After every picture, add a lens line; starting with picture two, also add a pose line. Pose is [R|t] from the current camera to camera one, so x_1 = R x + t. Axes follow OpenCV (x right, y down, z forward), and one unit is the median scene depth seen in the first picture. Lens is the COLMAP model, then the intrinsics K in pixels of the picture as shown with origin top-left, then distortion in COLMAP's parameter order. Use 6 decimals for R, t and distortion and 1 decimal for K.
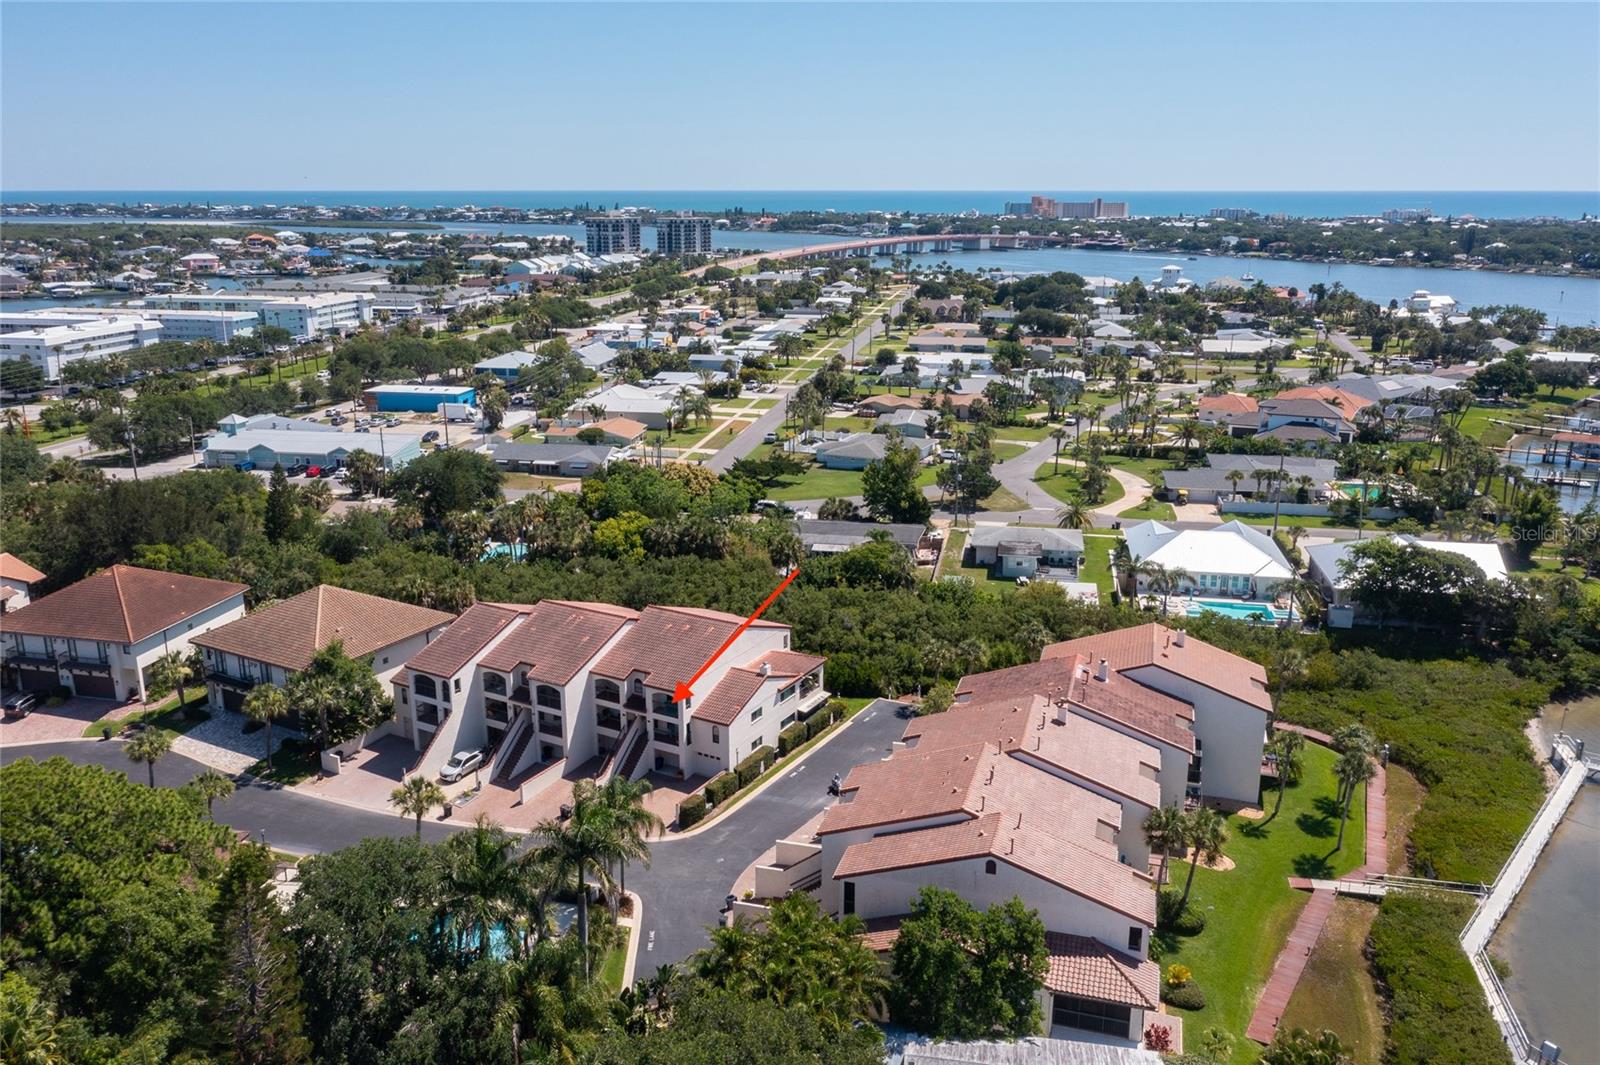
lens RADIAL K [[1263.9, 0, 796.2], [0, 1263.9, 538.4], [0, 0, 1]] dist [-0.021593, 0.044683]
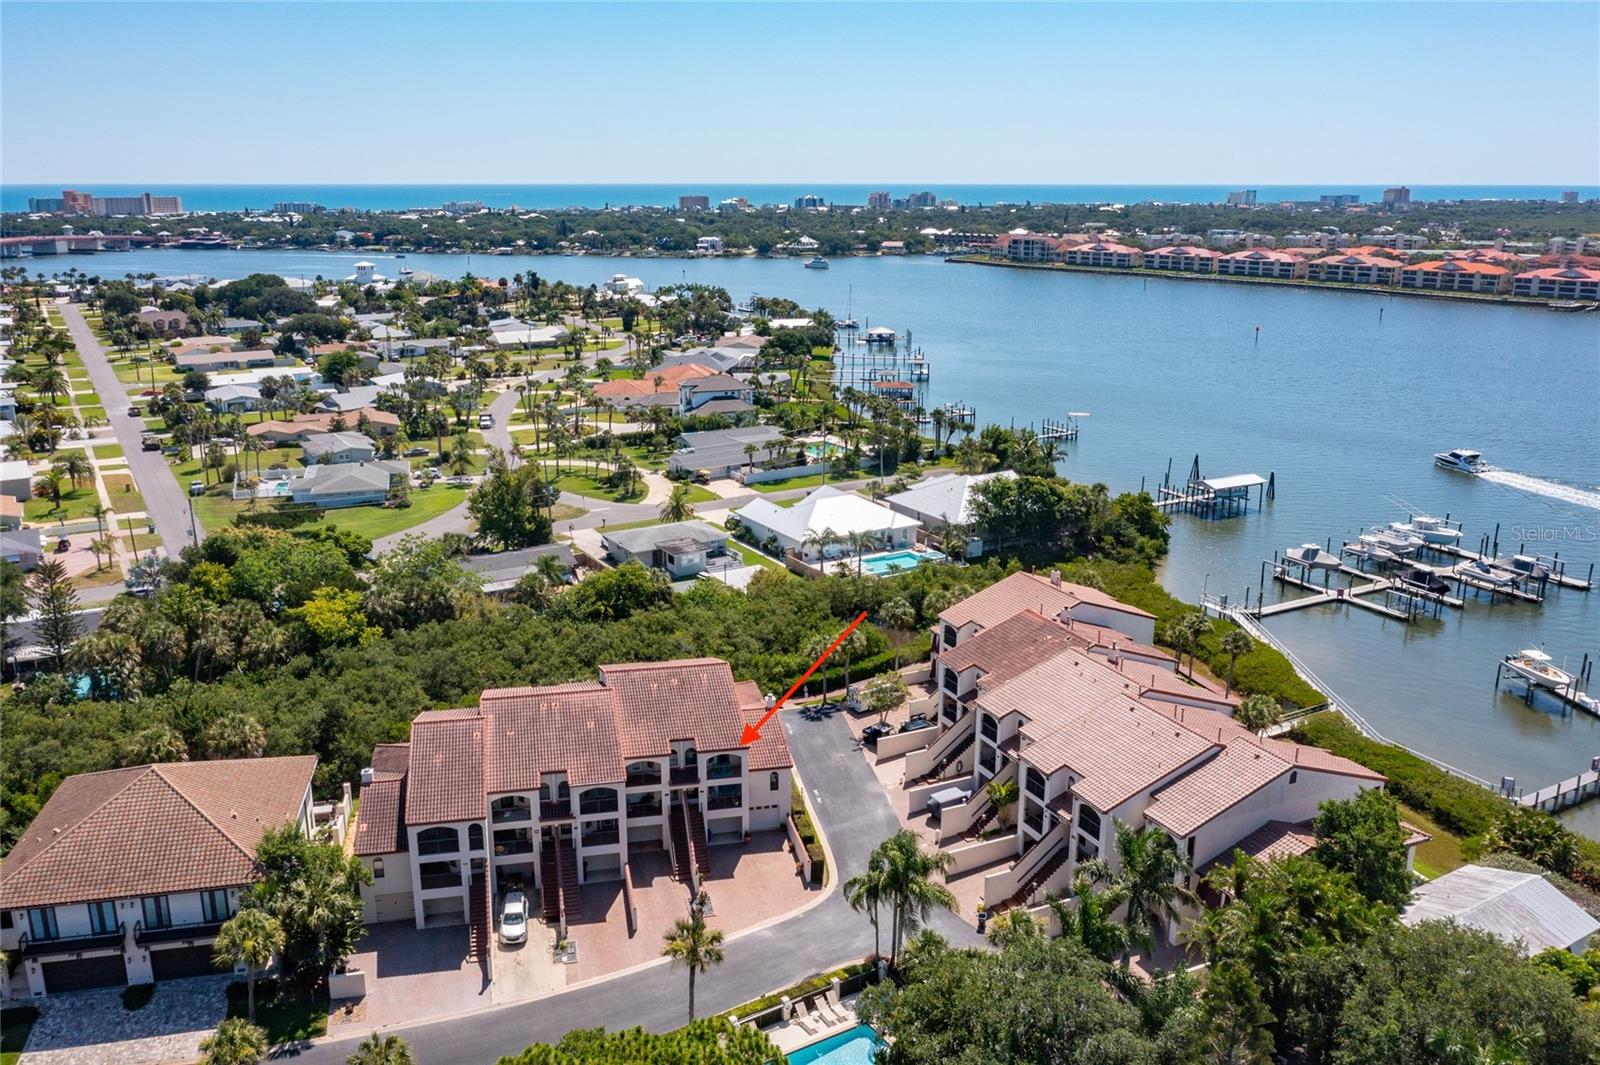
lens RADIAL K [[1263.9, 0, 796.2], [0, 1263.9, 538.4], [0, 0, 1]] dist [-0.021593, 0.044683]
pose [[0.744743, -0.181716, 0.642135, -0.320926], [0.178482, 0.981398, 0.070721, -0.042579], [-0.643042, 0.061941, 0.763322, 0.143798]]
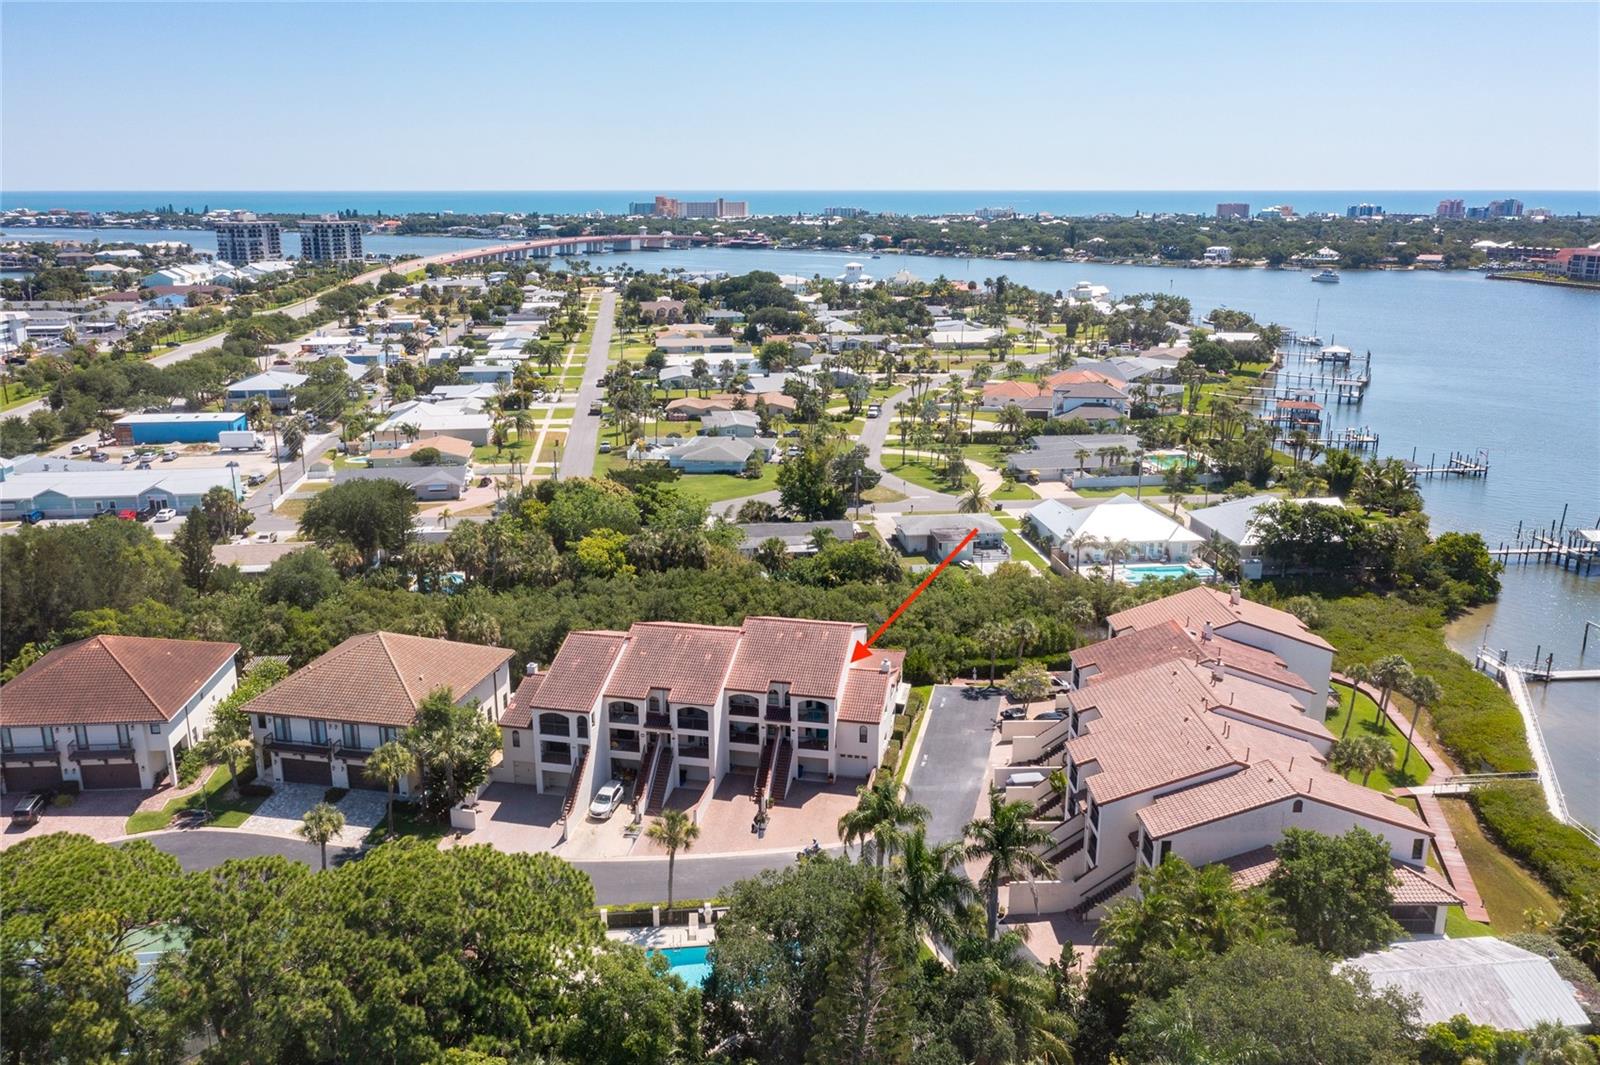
lens RADIAL K [[1263.9, 0, 796.2], [0, 1263.9, 538.4], [0, 0, 1]] dist [-0.021593, 0.044683]
pose [[0.952103, -0.082493, 0.294438, -0.211595], [0.082411, 0.996517, 0.012709, -0.010686], [-0.294461, 0.012164, 0.955586, 0.019079]]
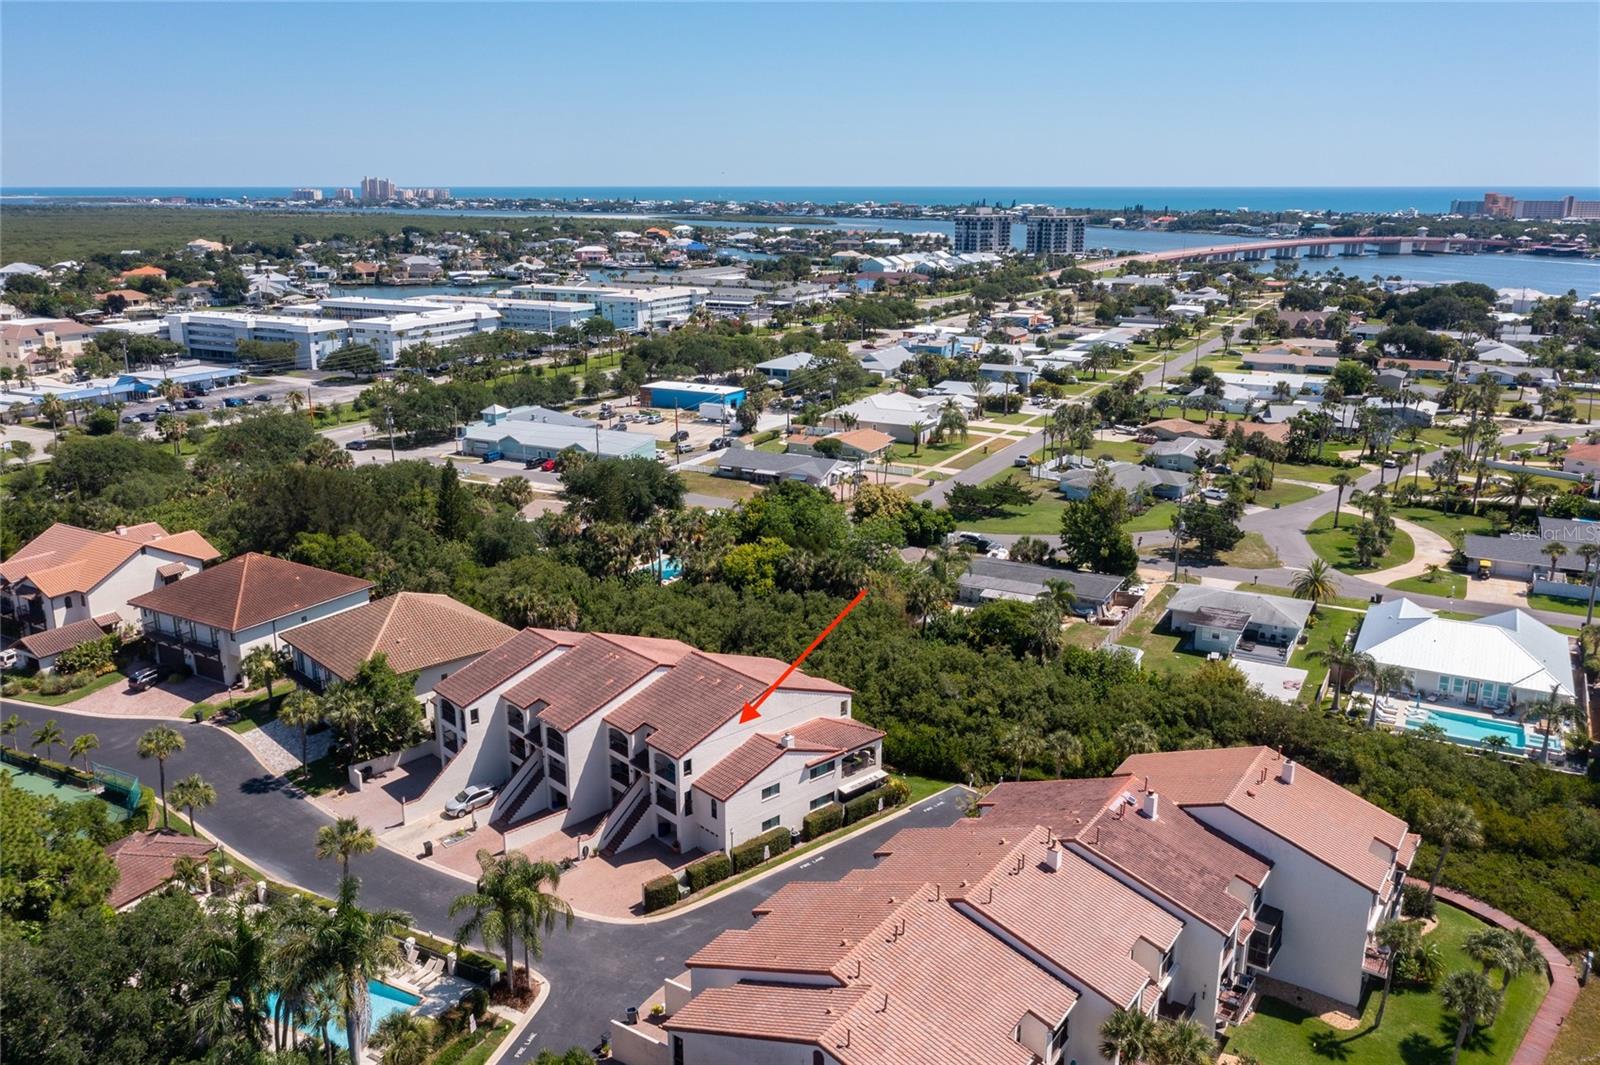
lens RADIAL K [[1278.3, 0, 795.0], [0, 1278.3, 533.0], [0, 0, 1]] dist [-0.019116, 0.040033]
pose [[0.950367, 0.081648, -0.300227, 0.127651], [-0.082823, 0.996525, 0.008835, -0.026345], [0.299905, 0.016469, 0.953827, 0.083446]]
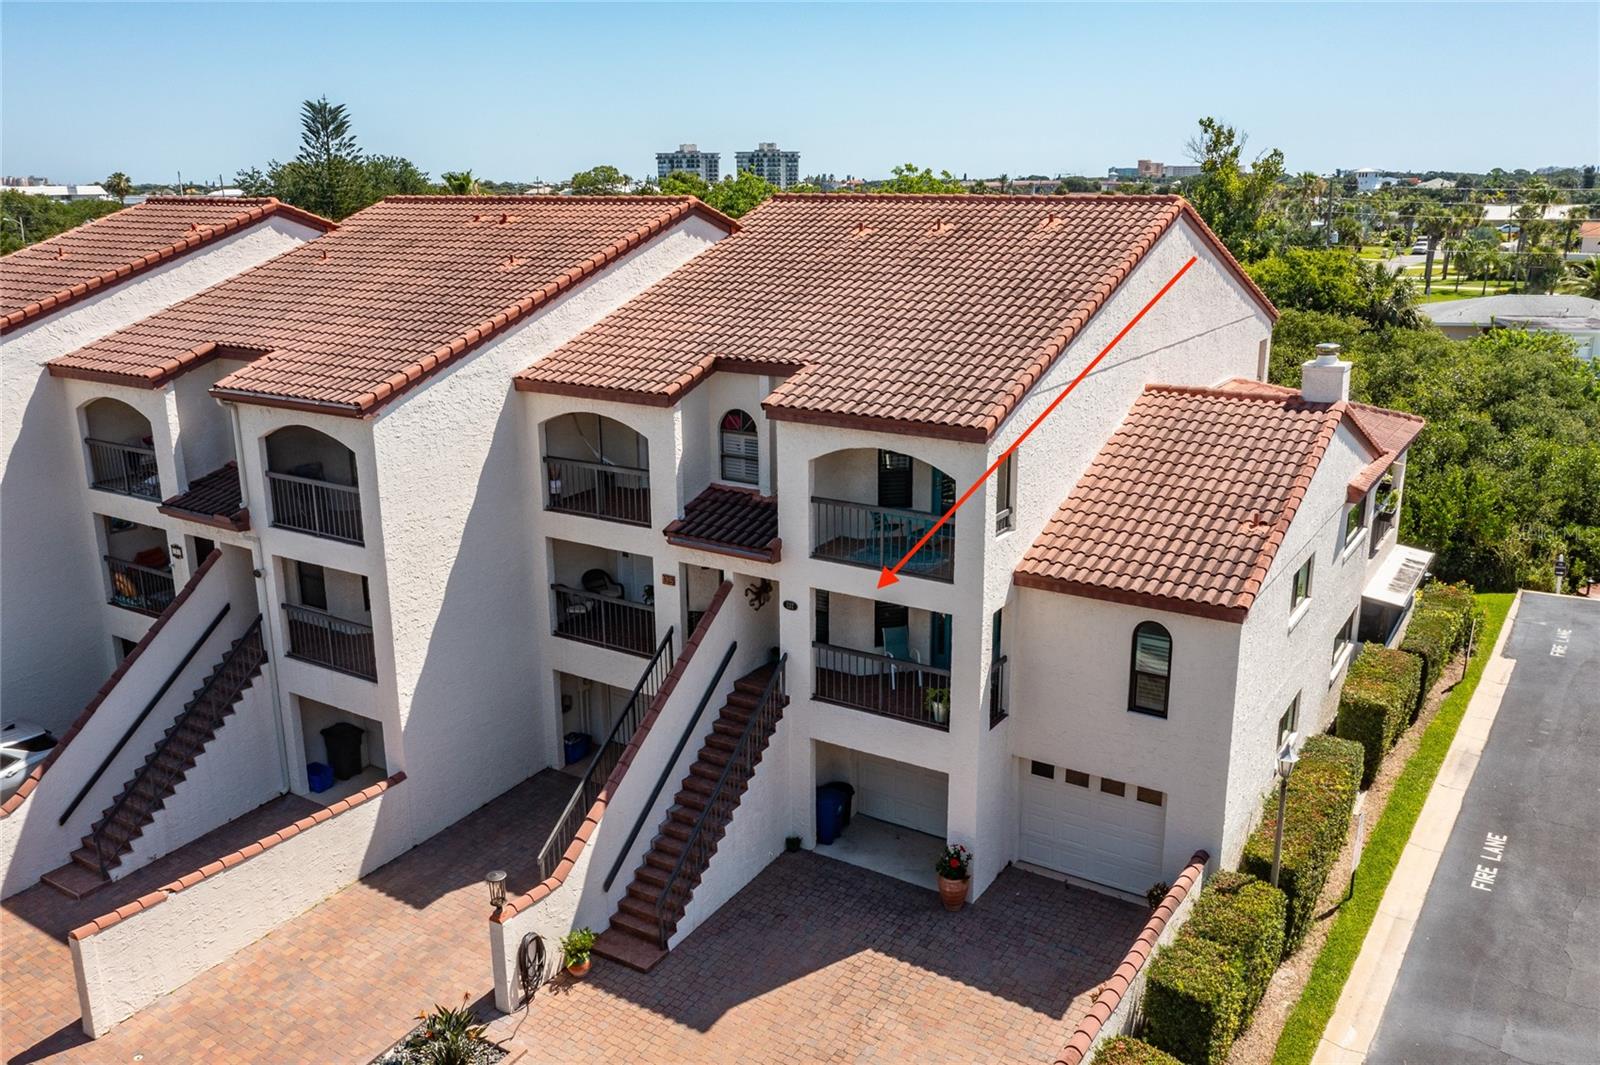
lens RADIAL K [[1278.3, 0, 795.0], [0, 1278.3, 533.0], [0, 0, 1]] dist [-0.019116, 0.040033]
pose [[0.998196, 0.007568, -0.059556, -0.055233], [-0.007899, 0.999955, -0.005323, 0.071440], [0.059513, 0.005784, 0.998211, 0.423203]]
